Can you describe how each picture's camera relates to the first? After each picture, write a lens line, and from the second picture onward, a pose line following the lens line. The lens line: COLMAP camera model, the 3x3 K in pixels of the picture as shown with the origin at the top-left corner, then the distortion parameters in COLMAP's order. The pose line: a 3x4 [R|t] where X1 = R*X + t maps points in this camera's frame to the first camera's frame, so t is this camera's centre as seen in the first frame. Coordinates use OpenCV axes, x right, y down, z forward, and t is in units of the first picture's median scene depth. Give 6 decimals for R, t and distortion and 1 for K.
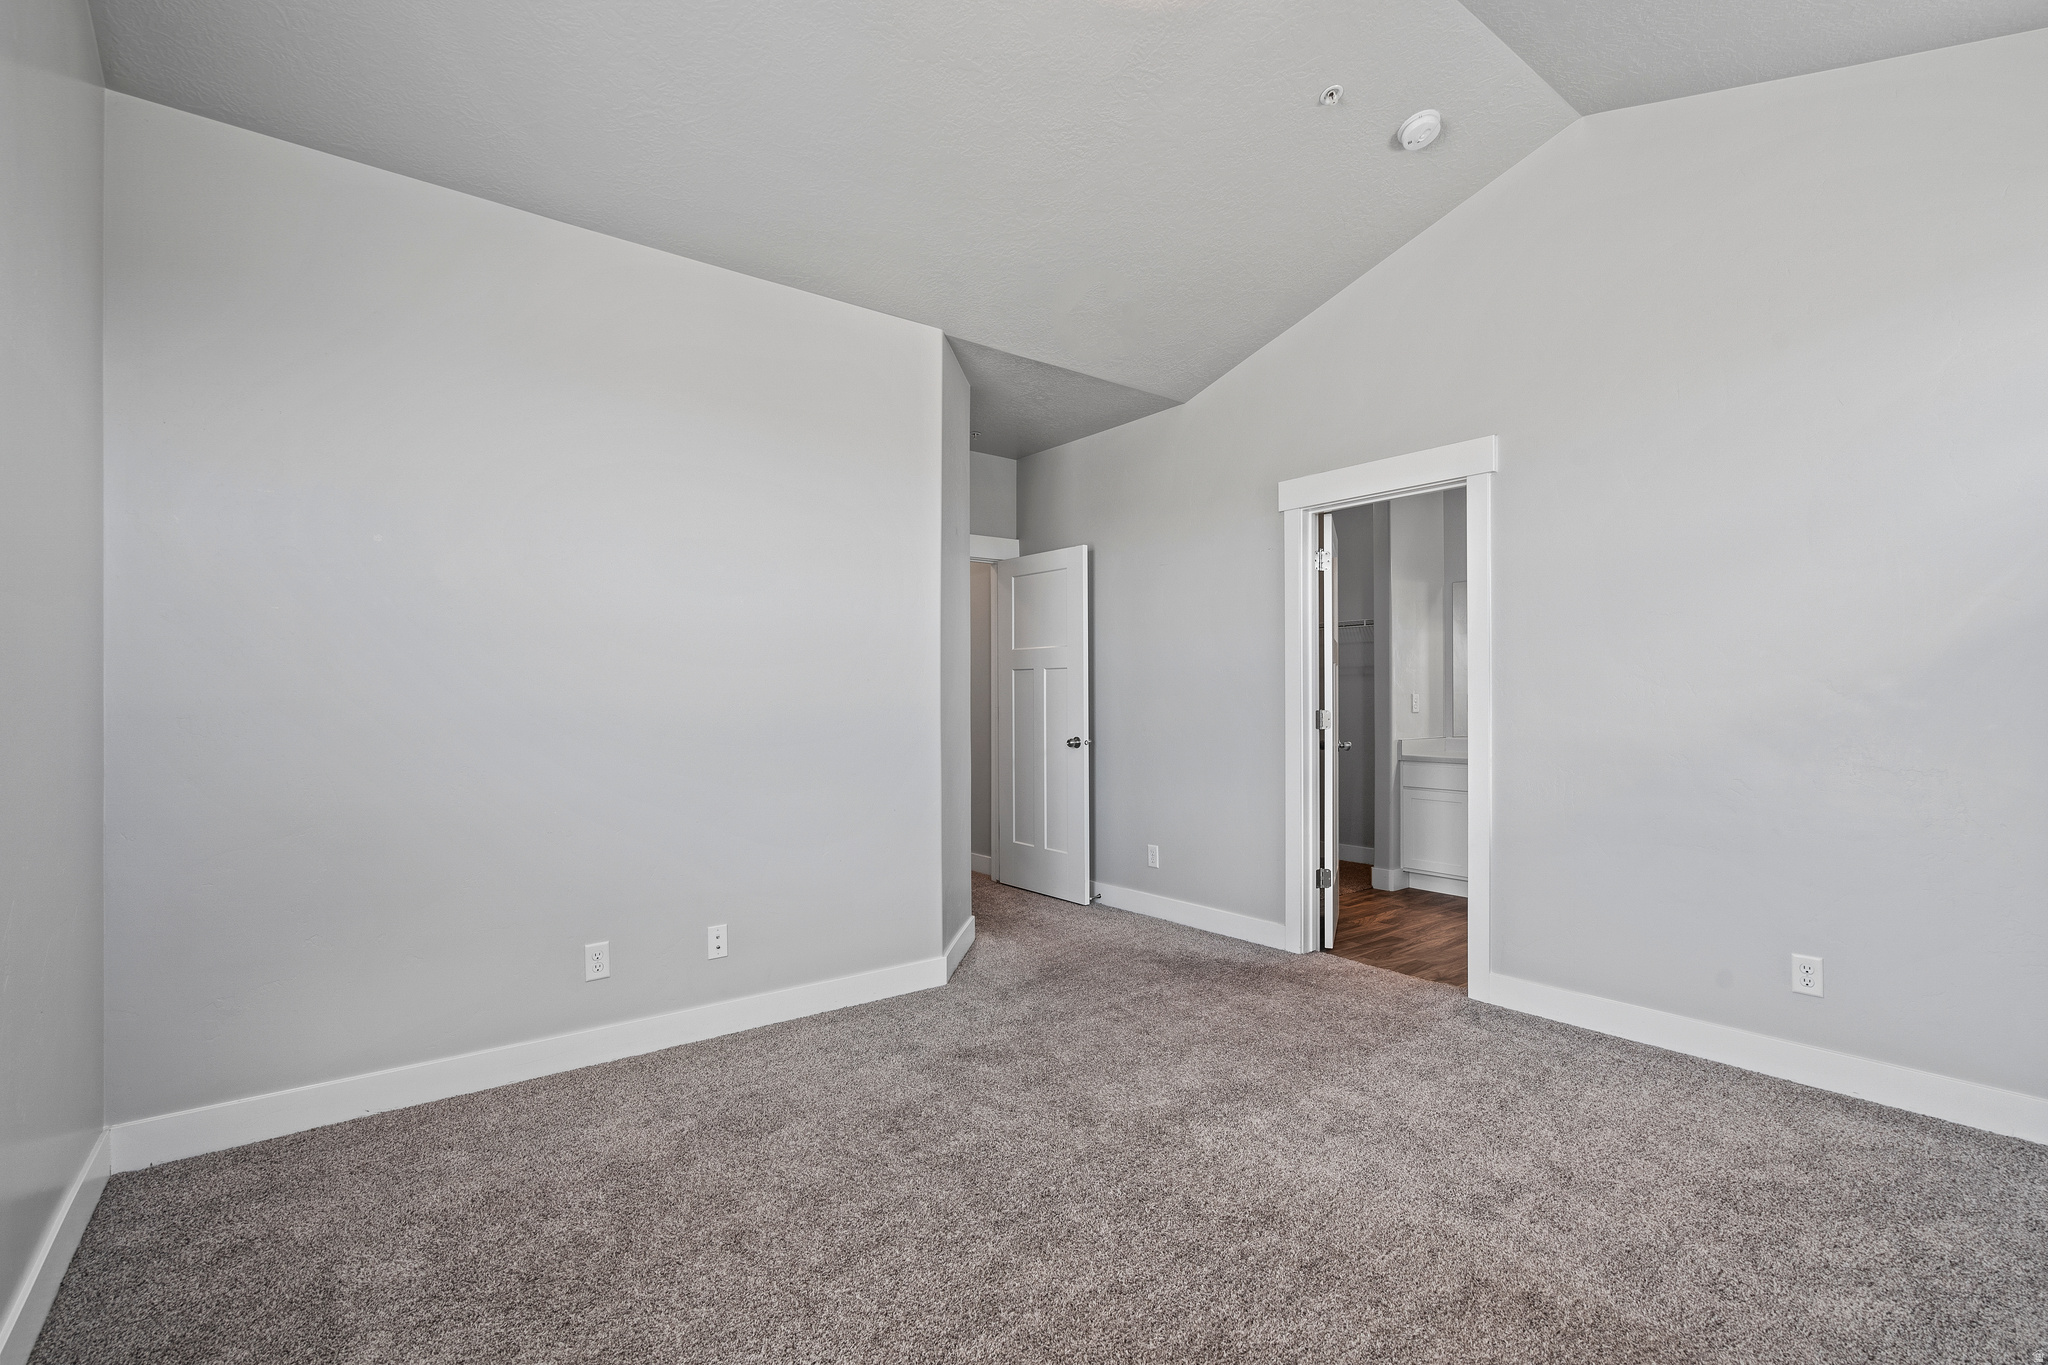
lens RADIAL K [[933.3, 0, 1021.2], [0, 933.3, 685.6], [0, 0, 1]] dist [-0.011837, 0.002051]
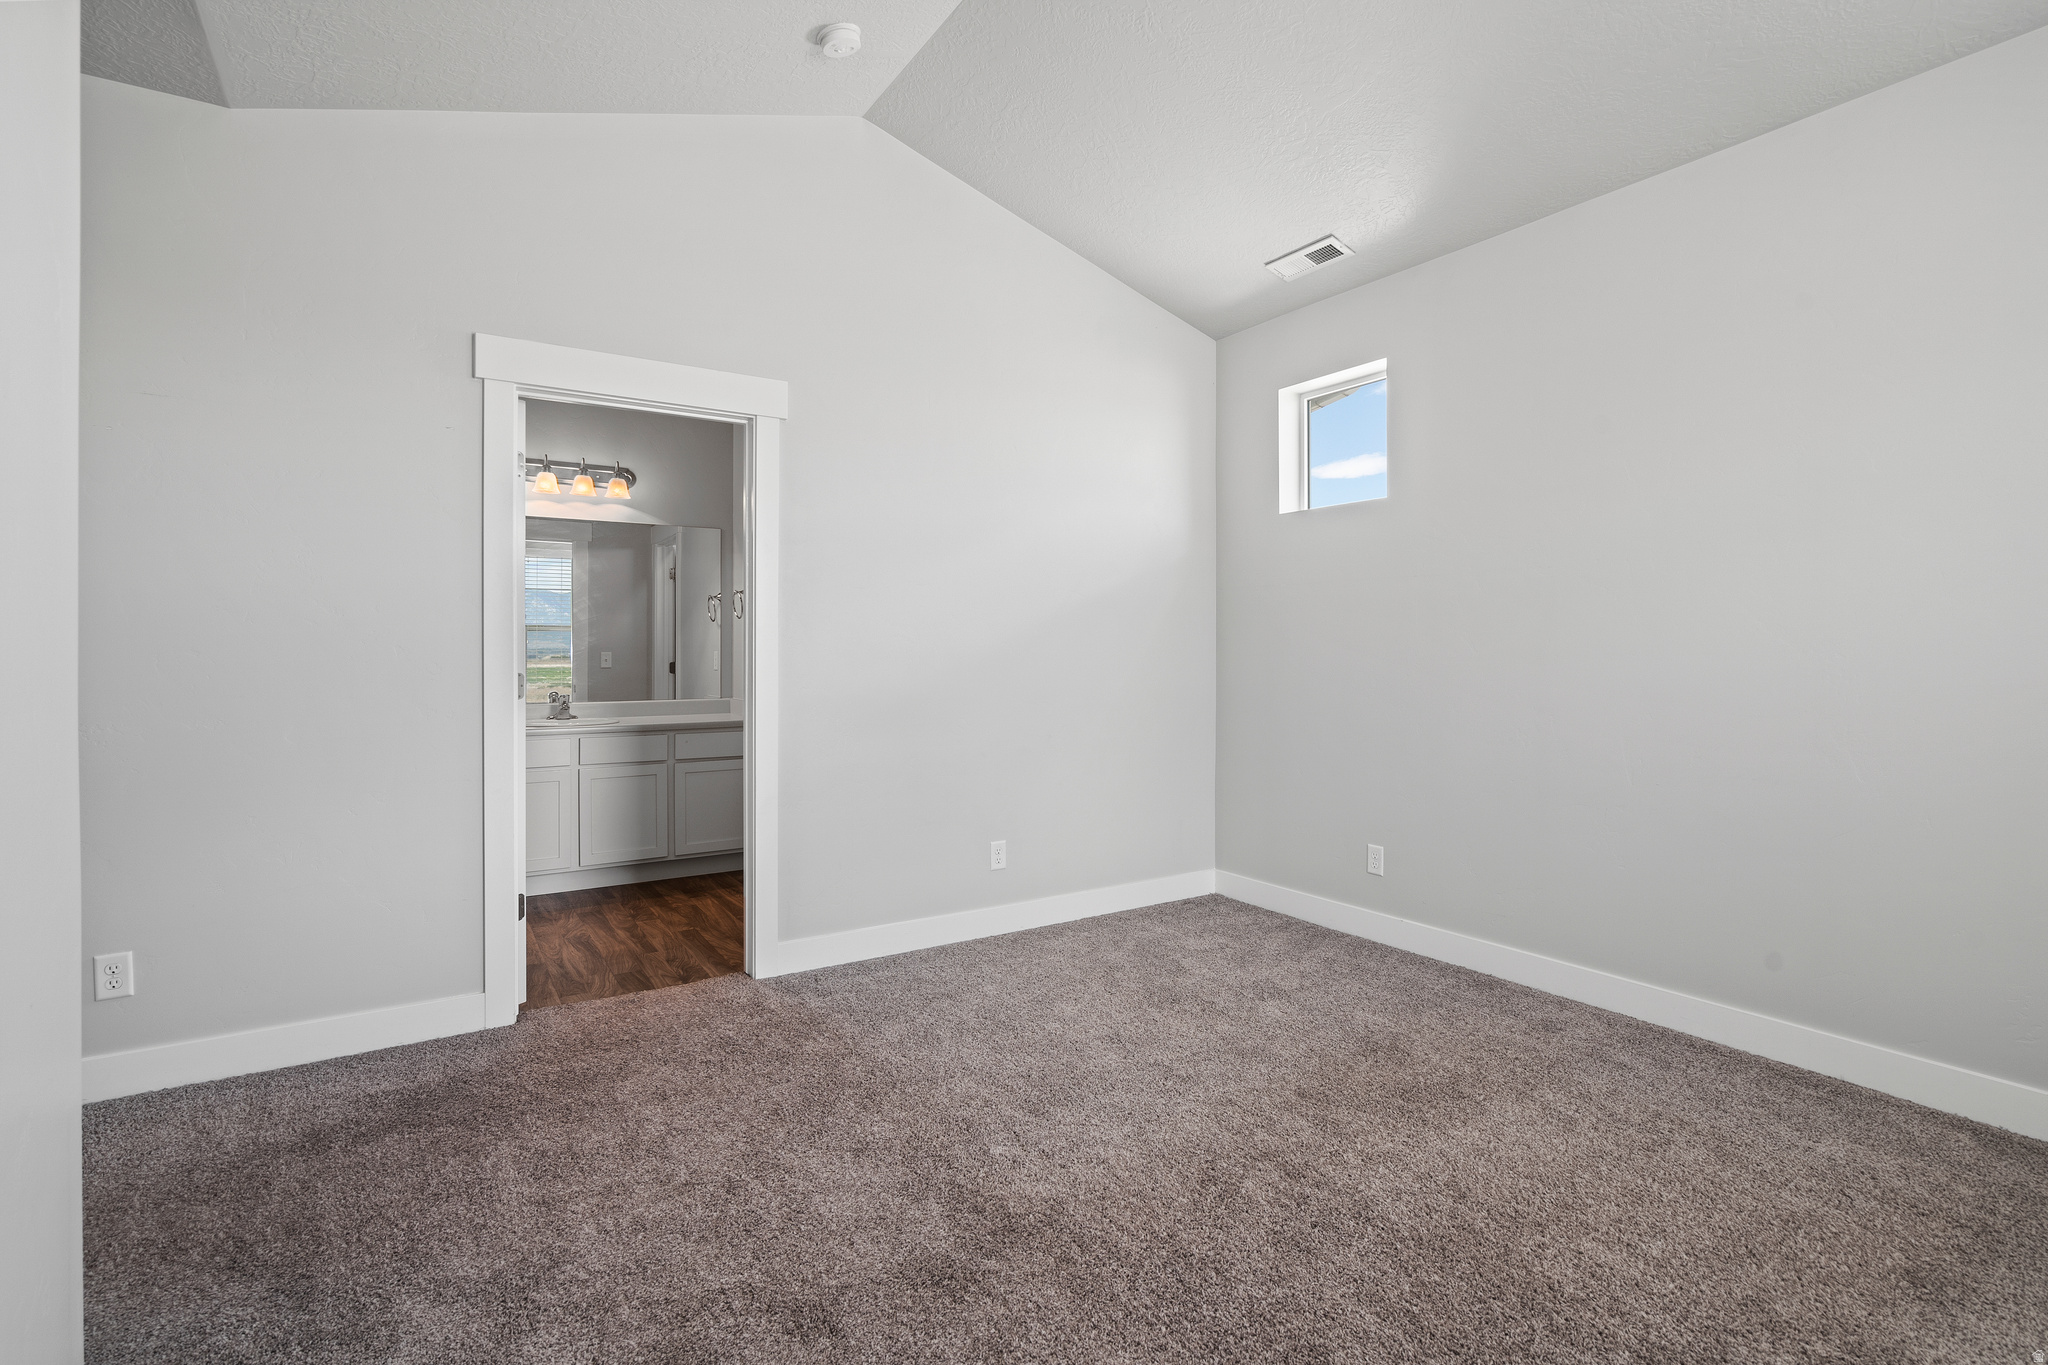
lens RADIAL K [[933.3, 0, 1021.2], [0, 933.3, 685.6], [0, 0, 1]] dist [-0.011837, 0.002051]
pose [[0.080718, -0.023333, 0.996464, -0.427162], [-0.006678, 0.999691, 0.023949, 0.017542], [-0.996715, -0.008587, 0.080537, 0.673478]]
